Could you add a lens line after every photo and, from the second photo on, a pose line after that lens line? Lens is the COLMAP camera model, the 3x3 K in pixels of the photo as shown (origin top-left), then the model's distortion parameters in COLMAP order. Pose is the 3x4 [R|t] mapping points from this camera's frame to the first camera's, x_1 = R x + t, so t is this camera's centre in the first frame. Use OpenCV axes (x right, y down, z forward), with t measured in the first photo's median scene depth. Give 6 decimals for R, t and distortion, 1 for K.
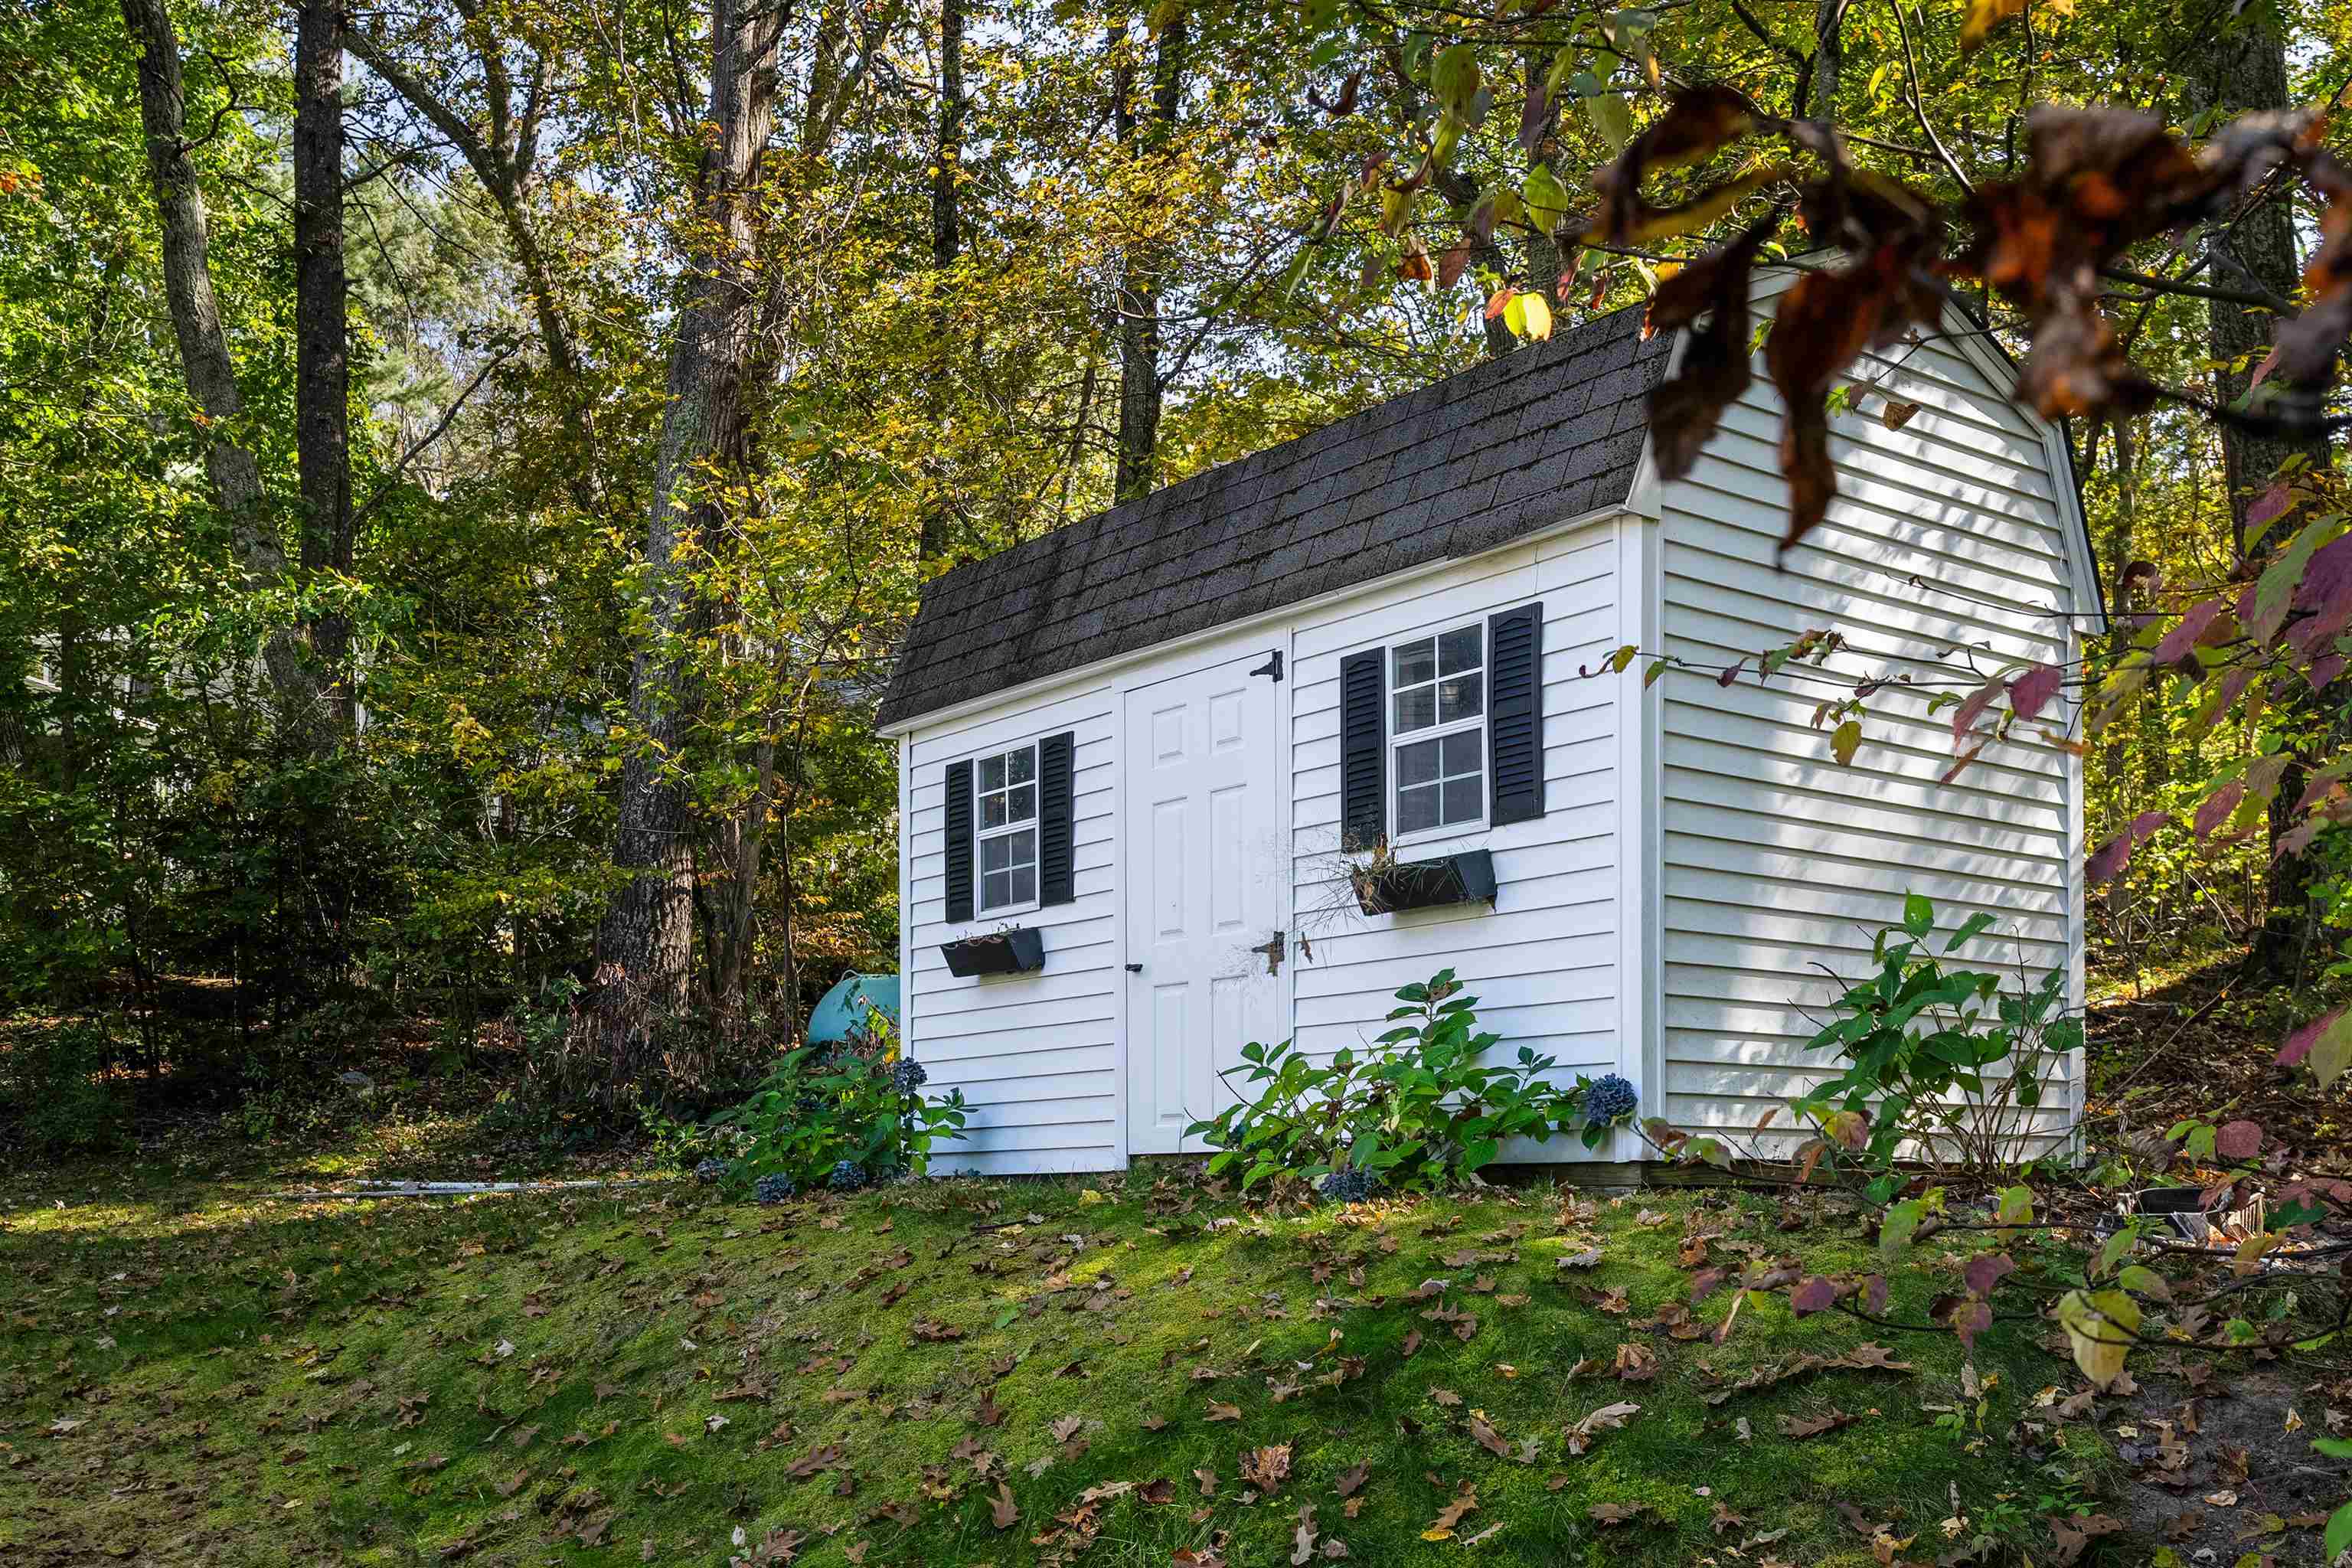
lens RADIAL K [[2357.3, 0, 1175.9], [0, 2357.3, 784.9], [0, 0, 1]] dist [-0.002614, 0.000000]
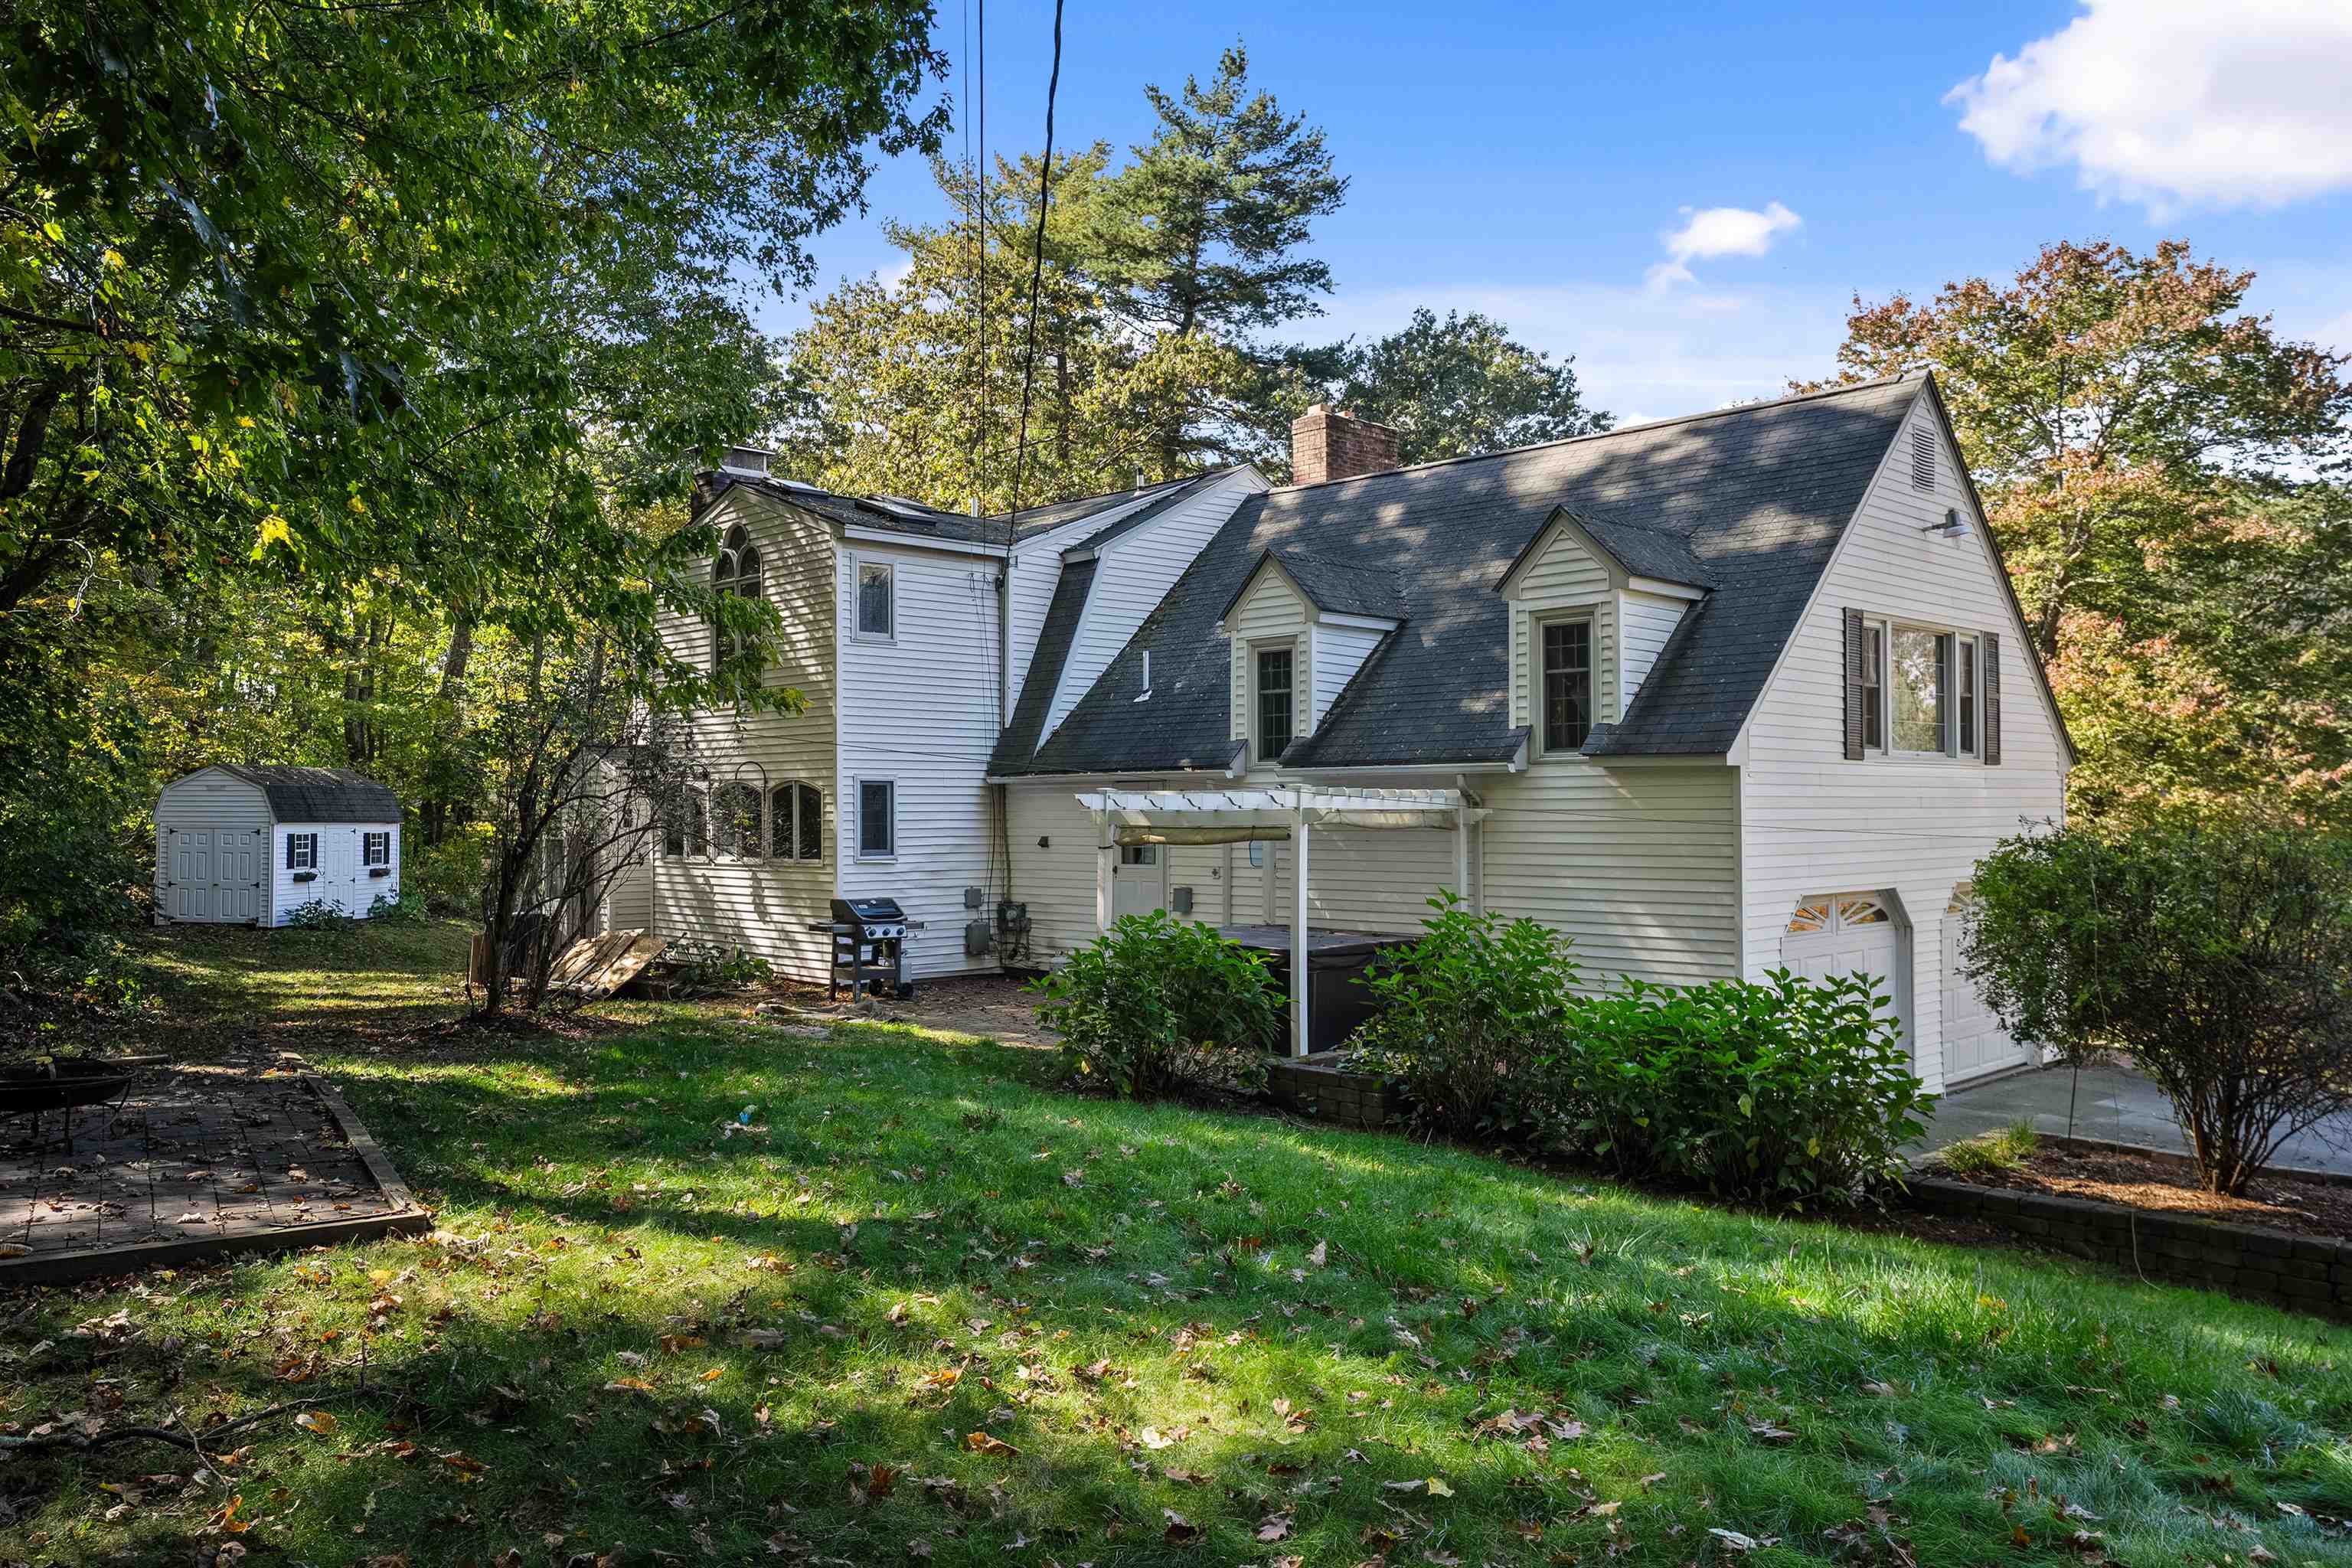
lens RADIAL K [[1749.8, 0, 1178.5], [0, 1749.8, 792.3], [0, 0, 1]] dist [0.004750, 0.001053]
pose [[0.930486, 0.003568, 0.366311, 0.303170], [-0.024798, 0.998272, 0.053266, -0.368492], [-0.365488, -0.058647, 0.928967, -3.188071]]
